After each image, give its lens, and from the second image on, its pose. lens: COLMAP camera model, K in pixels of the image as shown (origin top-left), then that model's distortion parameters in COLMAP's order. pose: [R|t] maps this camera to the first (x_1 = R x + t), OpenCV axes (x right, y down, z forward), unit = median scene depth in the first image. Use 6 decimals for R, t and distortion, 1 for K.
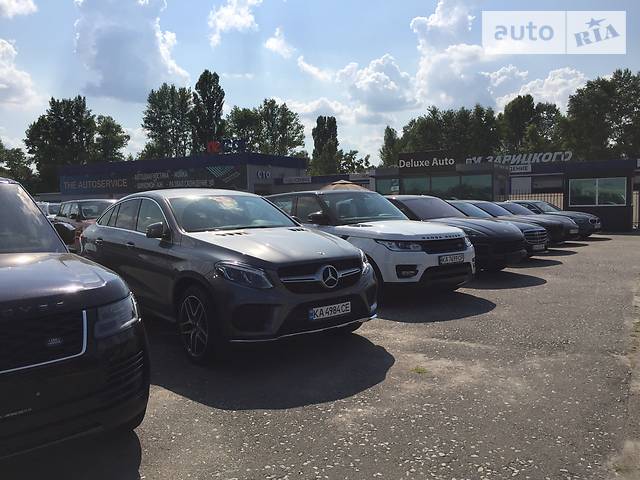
lens RADIAL K [[542.7, 0, 311.3], [0, 542.7, 222.5], [0, 0, 1]] dist [0.017832, -0.050866]
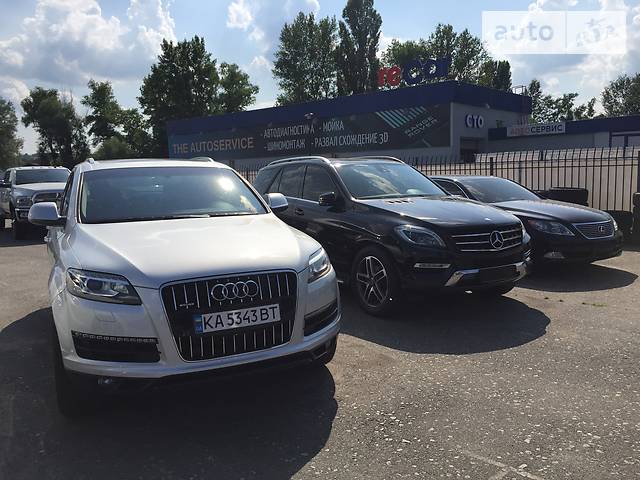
lens RADIAL K [[542.7, 0, 320.1], [0, 542.7, 236.6], [0, 0, 1]] dist [0.017832, -0.050866]
pose [[0.977229, 0.019612, -0.211278, -0.079440], [-0.002395, 0.996675, 0.081443, -0.007818], [0.212173, -0.079082, 0.974027, 0.246527]]
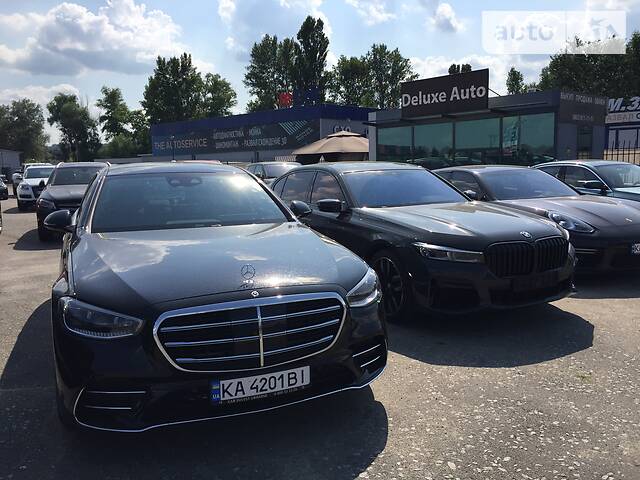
lens RADIAL K [[542.7, 0, 307.8], [0, 542.7, 222.1], [0, 0, 1]] dist [0.017832, -0.050866]
pose [[0.961001, 0.028317, -0.275091, 0.062541], [-0.008340, 0.997259, 0.073518, -0.004874], [0.276419, -0.068356, 0.958603, 0.105657]]
